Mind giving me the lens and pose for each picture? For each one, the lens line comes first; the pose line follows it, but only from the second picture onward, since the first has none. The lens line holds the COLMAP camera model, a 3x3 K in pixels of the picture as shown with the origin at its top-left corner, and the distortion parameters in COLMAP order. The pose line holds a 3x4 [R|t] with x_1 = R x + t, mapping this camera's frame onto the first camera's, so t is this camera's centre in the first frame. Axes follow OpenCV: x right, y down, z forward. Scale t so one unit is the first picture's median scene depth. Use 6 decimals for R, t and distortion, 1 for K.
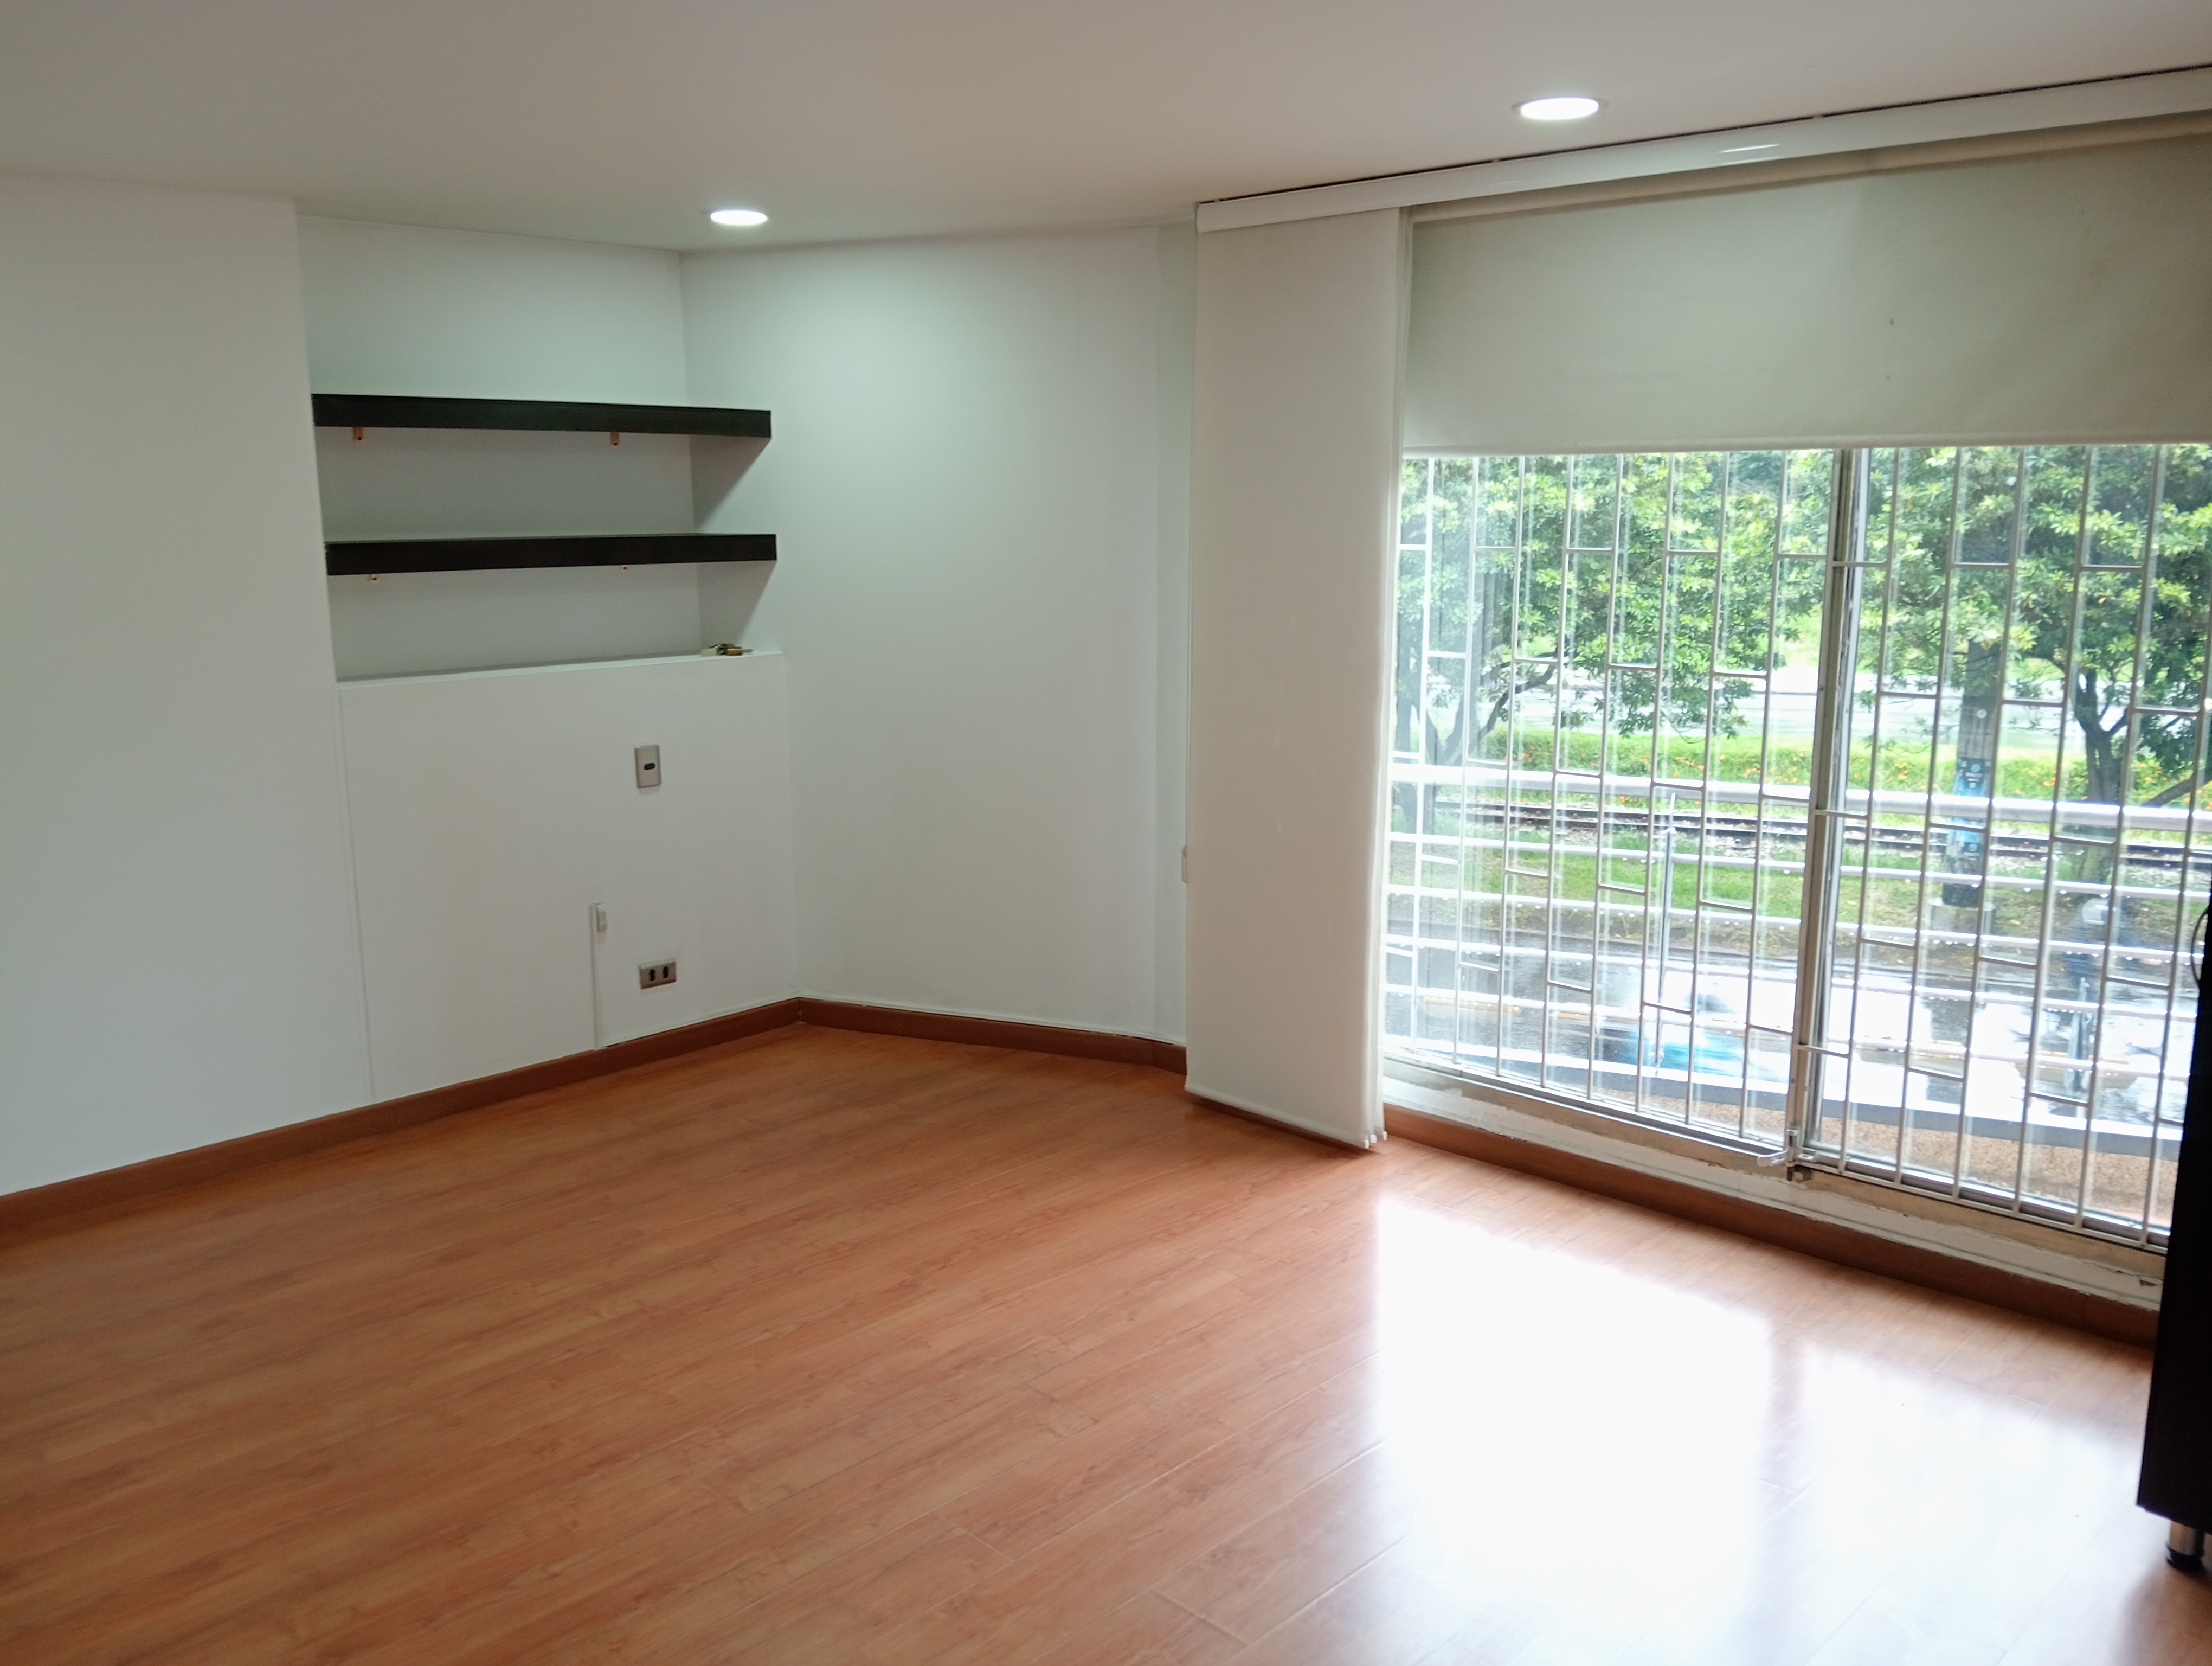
lens RADIAL K [[1778.5, 0, 1107.6], [0, 1778.5, 844.6], [0, 0, 1]] dist [0.012189, -0.098708]
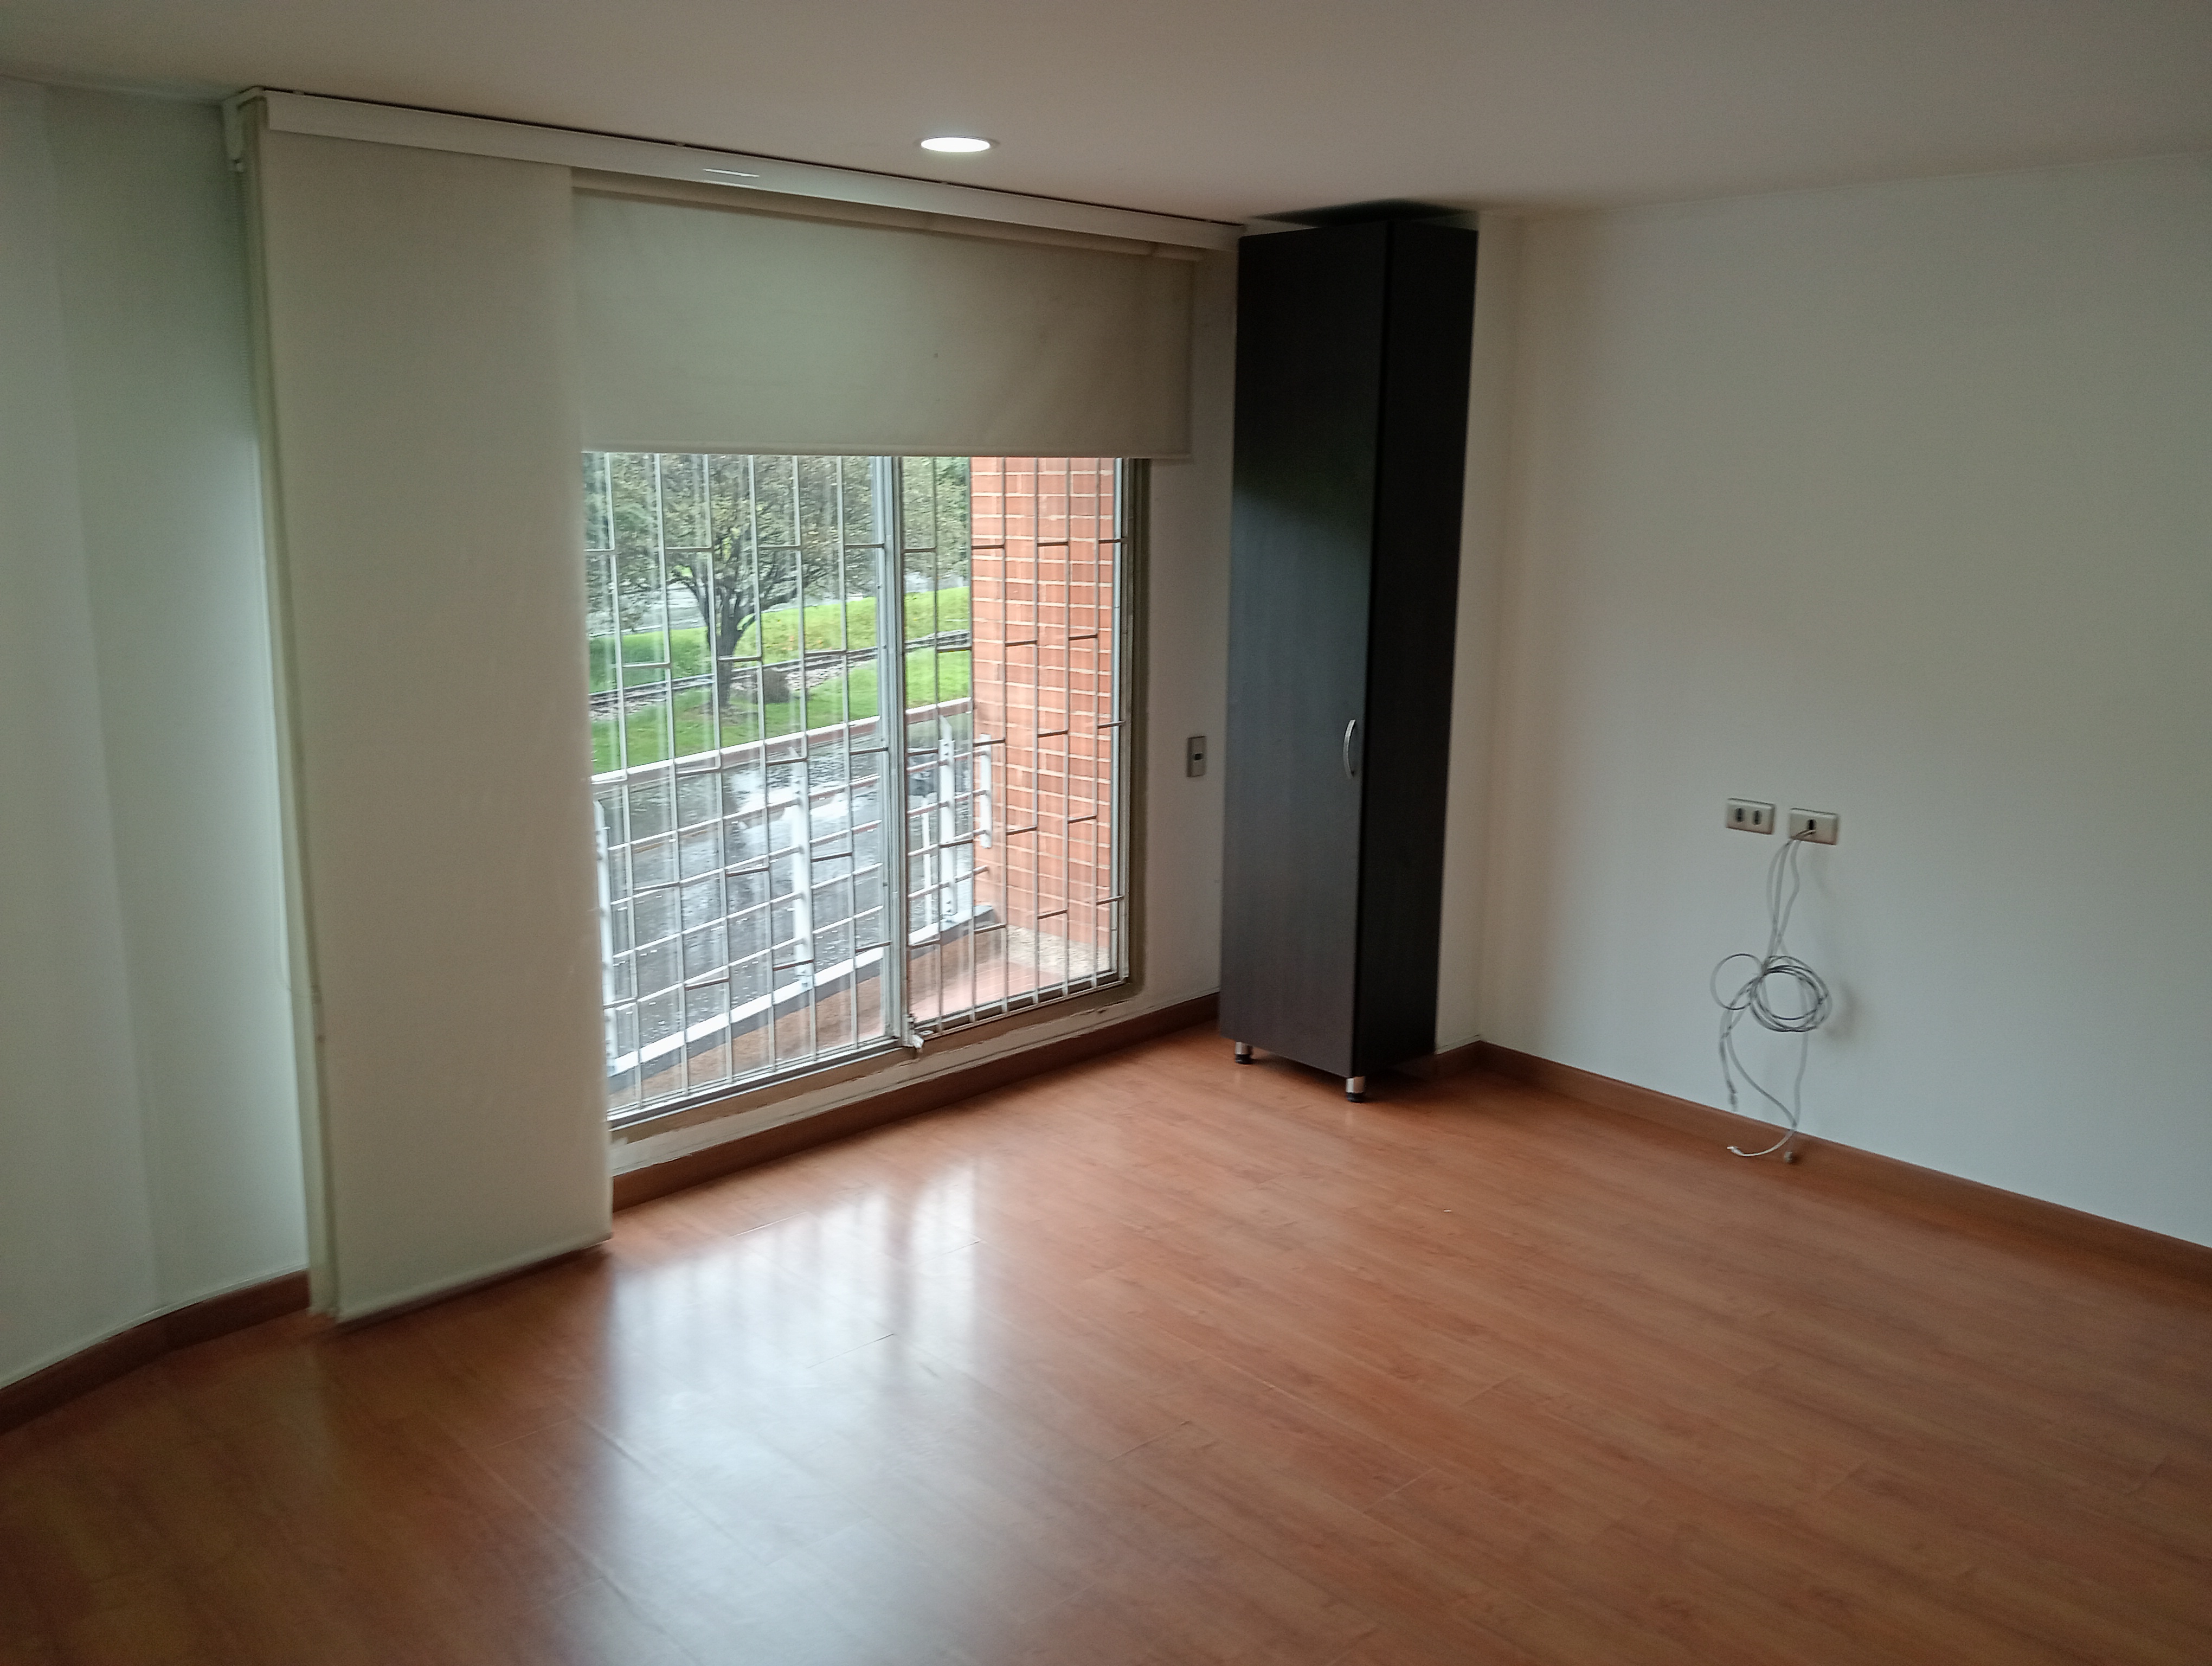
lens RADIAL K [[1778.5, 0, 1107.6], [0, 1778.5, 844.6], [0, 0, 1]] dist [0.012189, -0.098708]
pose [[0.019699, -0.199786, 0.979641, -0.726717], [0.180836, 0.964383, 0.193038, -0.152941], [-0.983316, 0.173351, 0.055126, 0.726854]]
